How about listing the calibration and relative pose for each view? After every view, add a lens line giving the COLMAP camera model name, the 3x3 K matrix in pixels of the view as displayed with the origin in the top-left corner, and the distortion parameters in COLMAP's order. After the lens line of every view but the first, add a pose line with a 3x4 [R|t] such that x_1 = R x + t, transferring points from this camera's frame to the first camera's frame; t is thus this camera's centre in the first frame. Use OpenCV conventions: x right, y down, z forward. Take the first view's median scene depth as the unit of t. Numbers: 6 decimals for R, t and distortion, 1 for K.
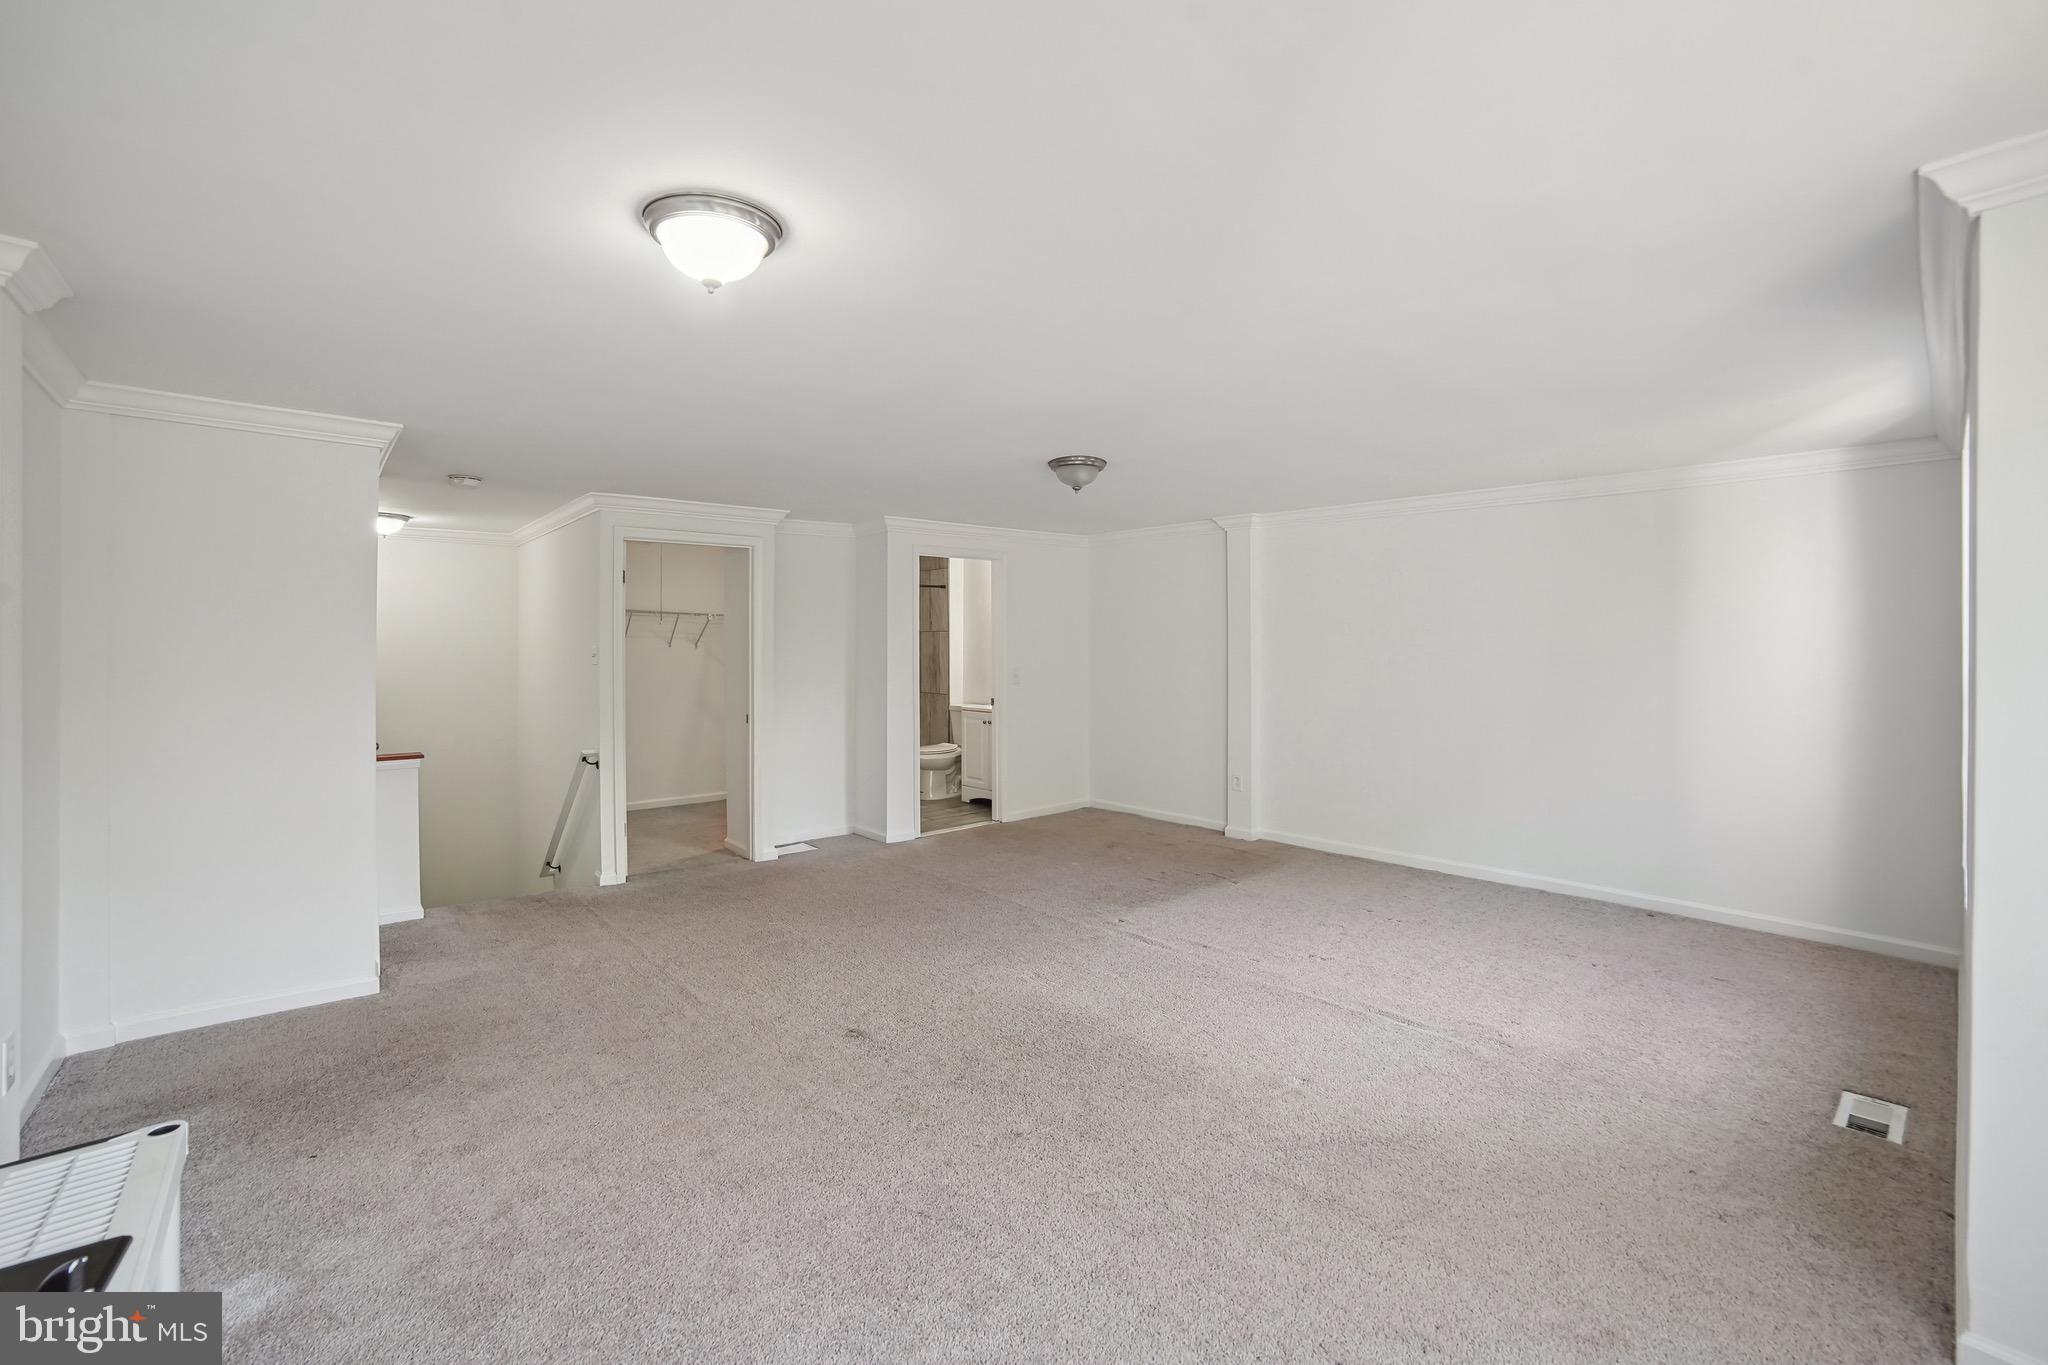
lens RADIAL K [[880.7, 0, 1030.1], [0, 880.7, 642.7], [0, 0, 1]] dist [0.000266, 0.000413]
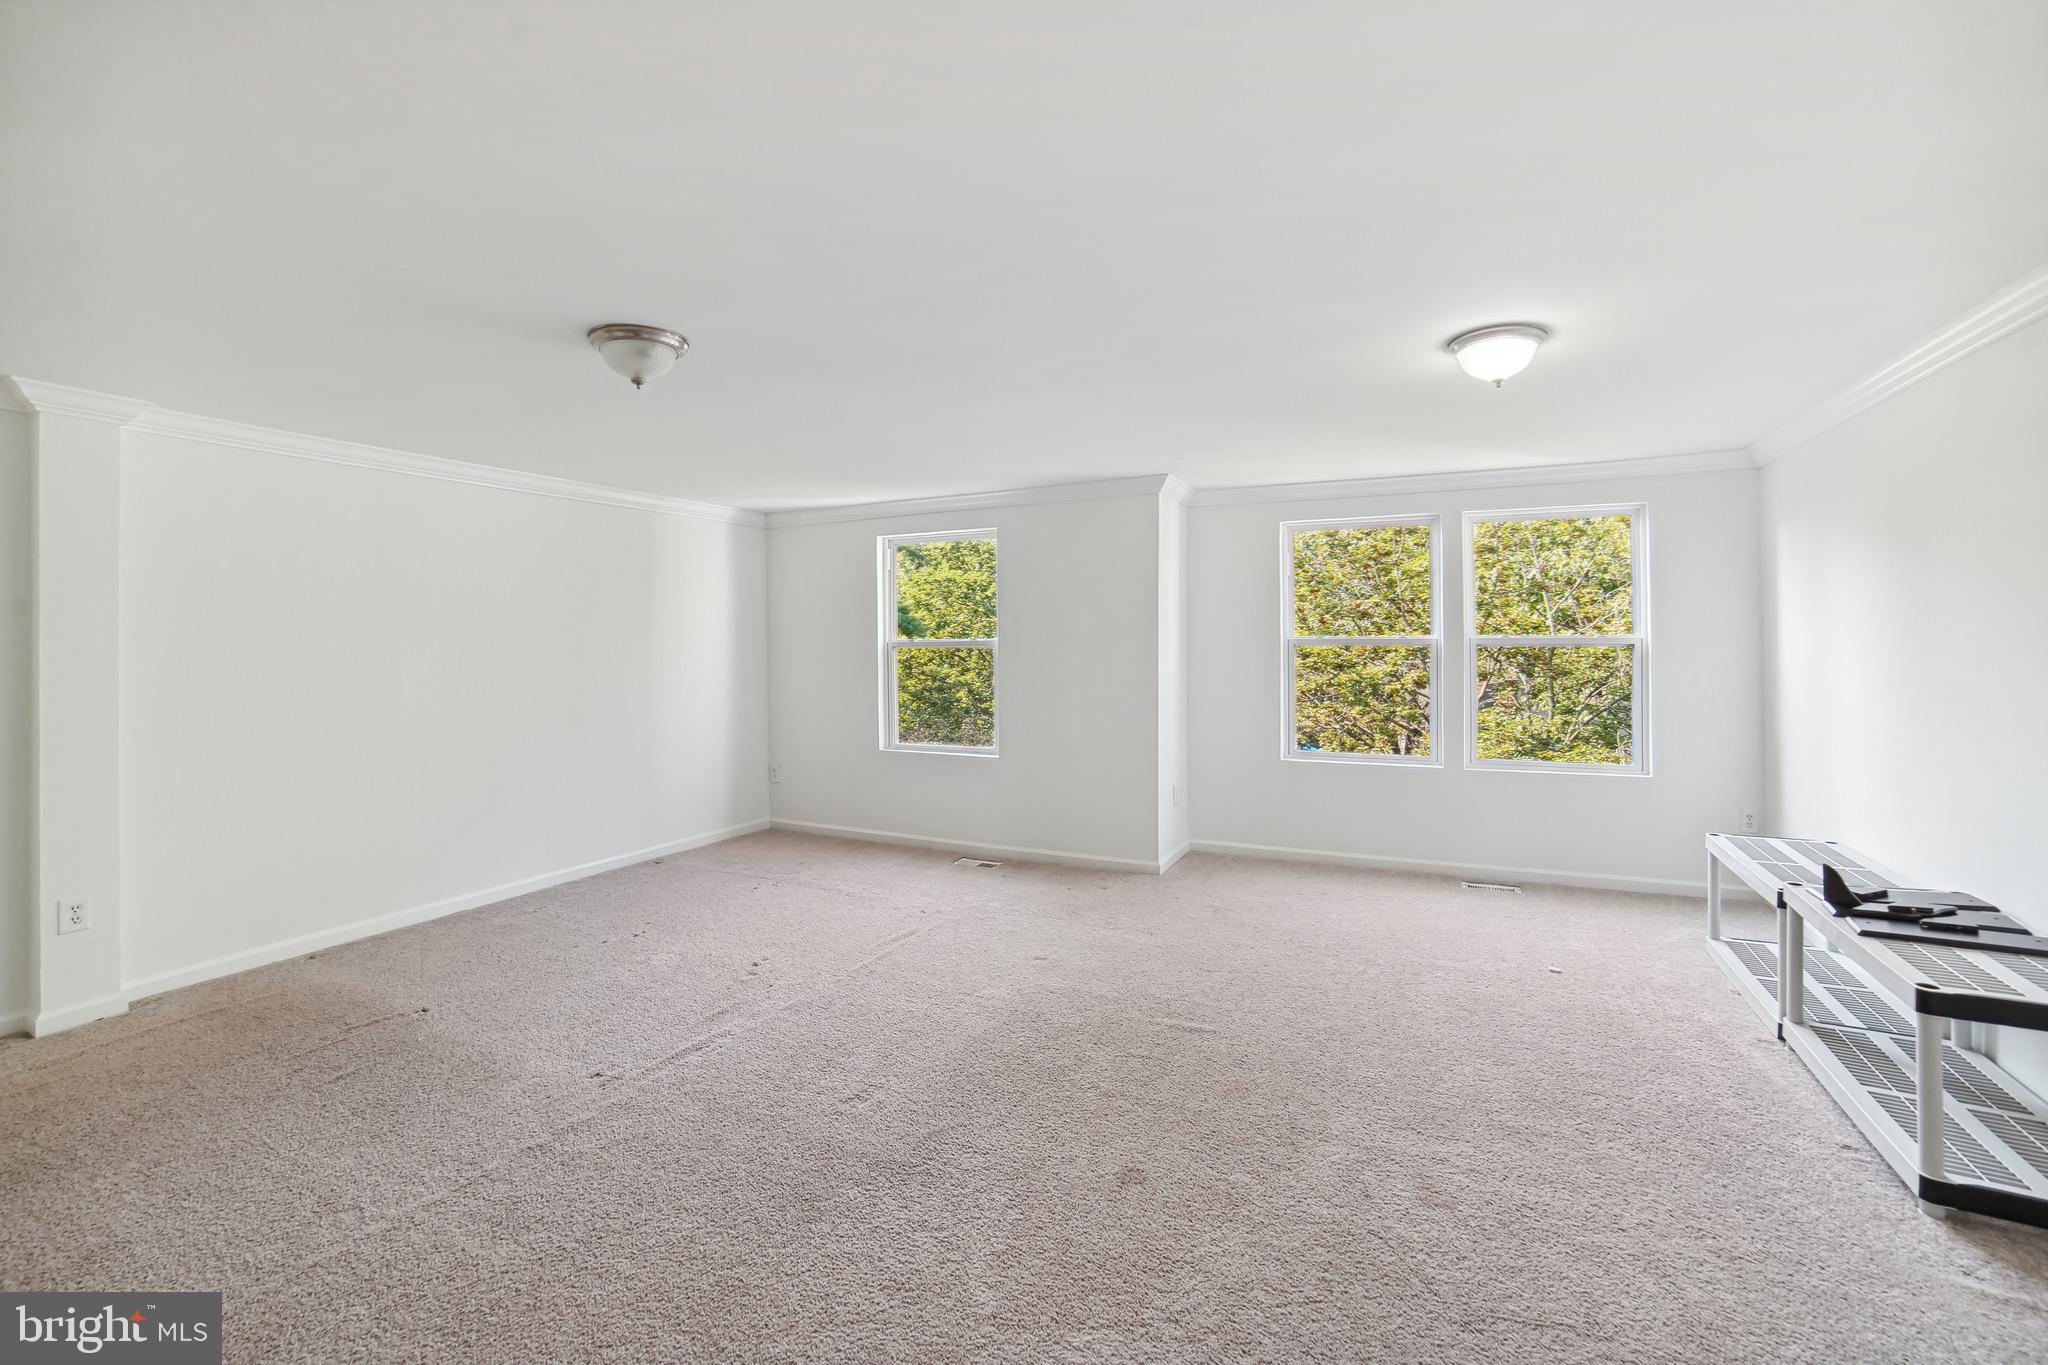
lens RADIAL K [[880.7, 0, 1030.1], [0, 880.7, 642.7], [0, 0, 1]] dist [0.000266, 0.000413]
pose [[-0.351421, -0.005597, 0.936201, -0.615035], [0.002849, 0.999971, 0.007047, -0.000440], [-0.936213, 0.005143, -0.351394, 0.952544]]
